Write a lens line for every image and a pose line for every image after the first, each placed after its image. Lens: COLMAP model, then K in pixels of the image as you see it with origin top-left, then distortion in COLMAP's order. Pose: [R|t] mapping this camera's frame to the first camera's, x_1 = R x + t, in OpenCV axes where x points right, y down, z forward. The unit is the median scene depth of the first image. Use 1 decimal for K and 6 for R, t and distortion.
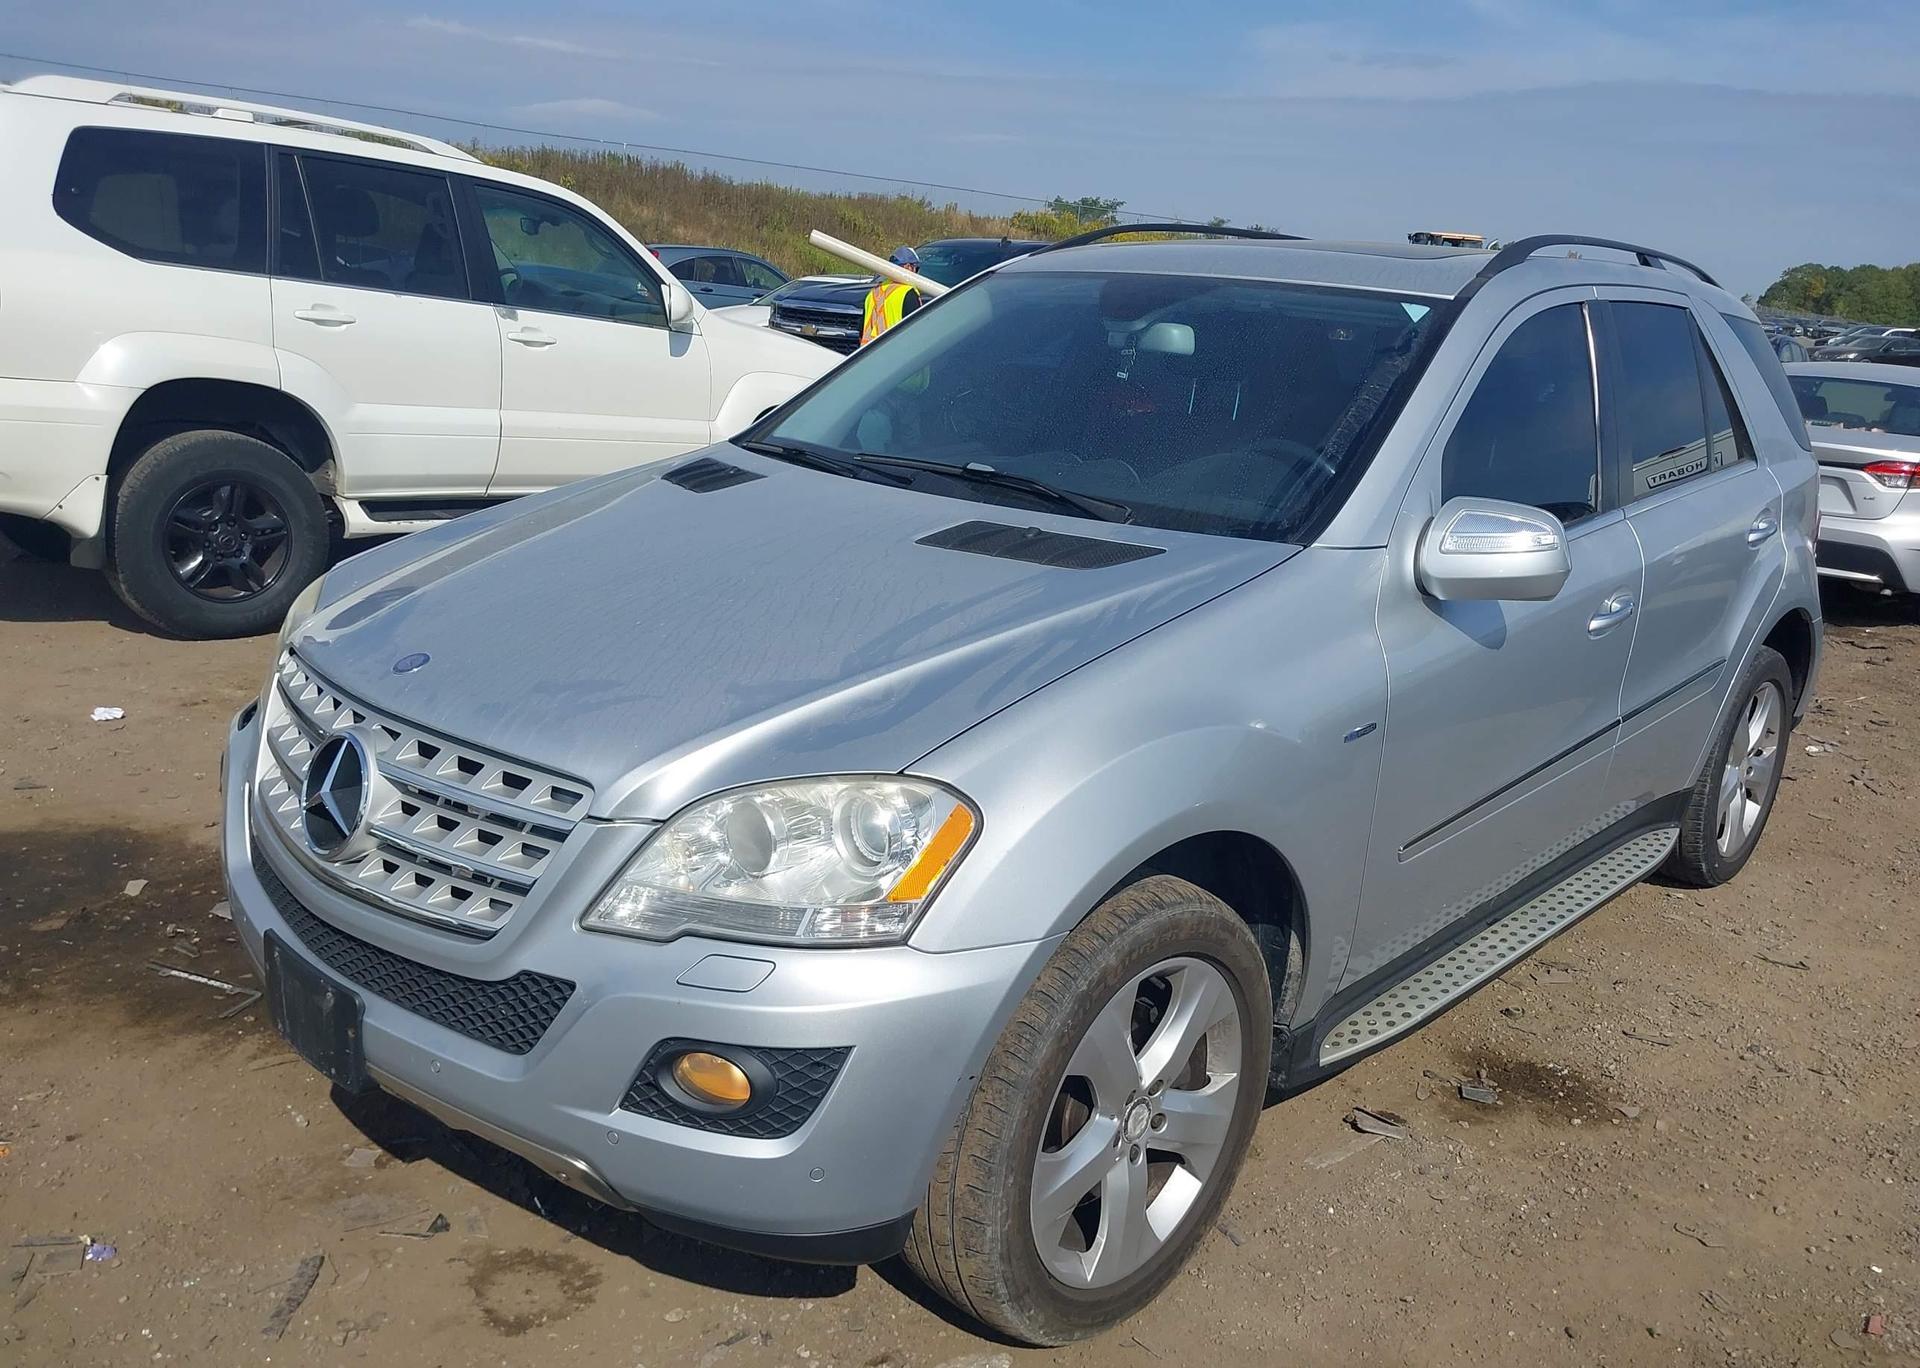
lens RADIAL K [[1512.4, 0, 948.3], [0, 1512.4, 648.3], [0, 0, 1]] dist [0.001024, -0.007168]
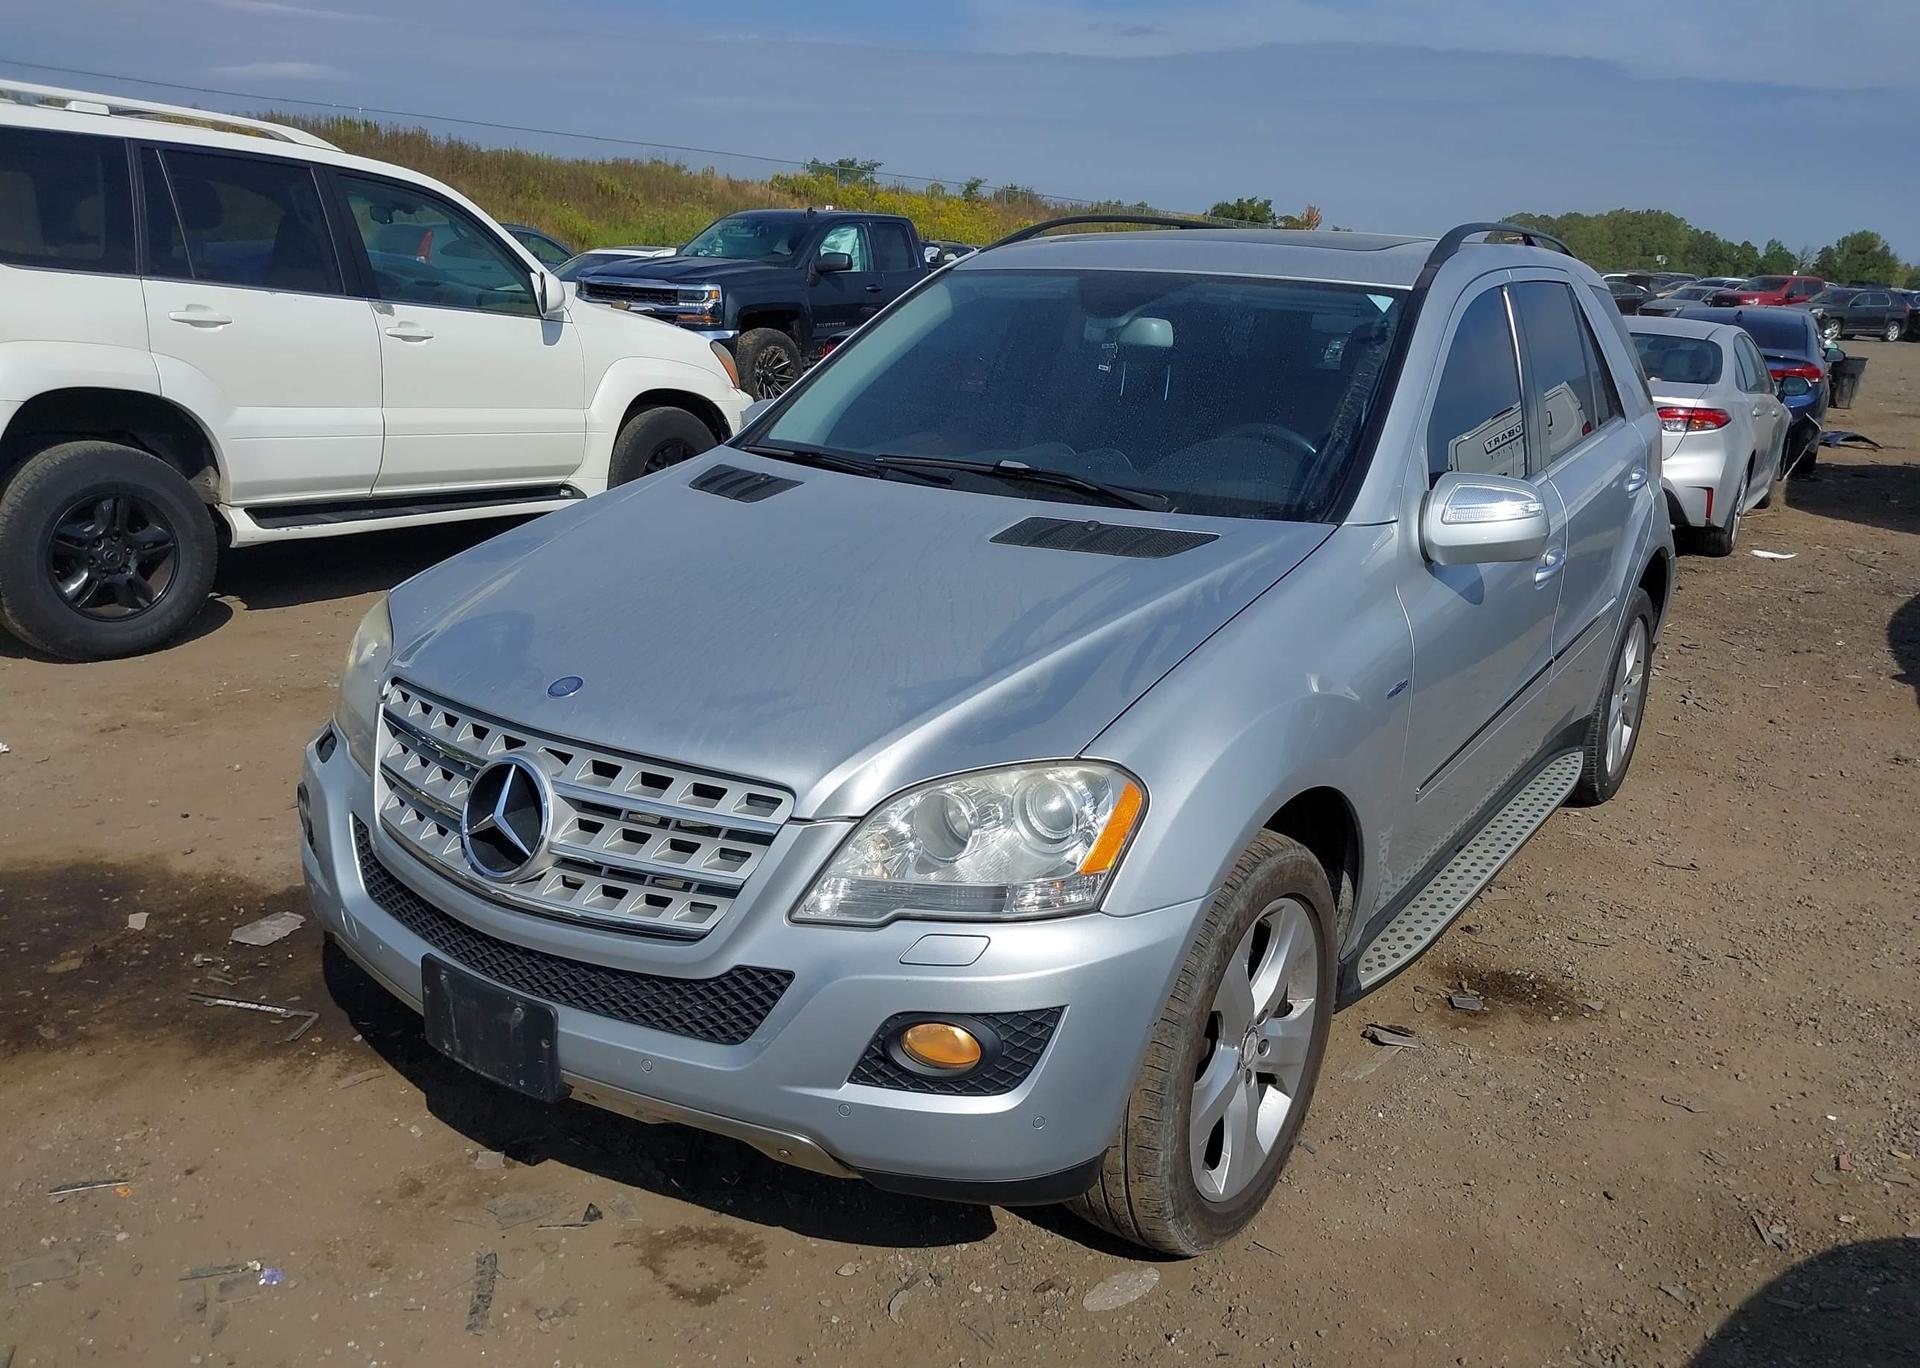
lens RADIAL K [[1488.6, 0, 960.0], [0, 1488.6, 684.0], [0, 0, 1]] dist [0.009435, -0.016658]
pose [[0.988348, -0.061060, 0.139427, -0.186321], [0.054328, 0.997190, 0.051586, -0.022713], [-0.142185, -0.043411, 0.988888, -0.039782]]
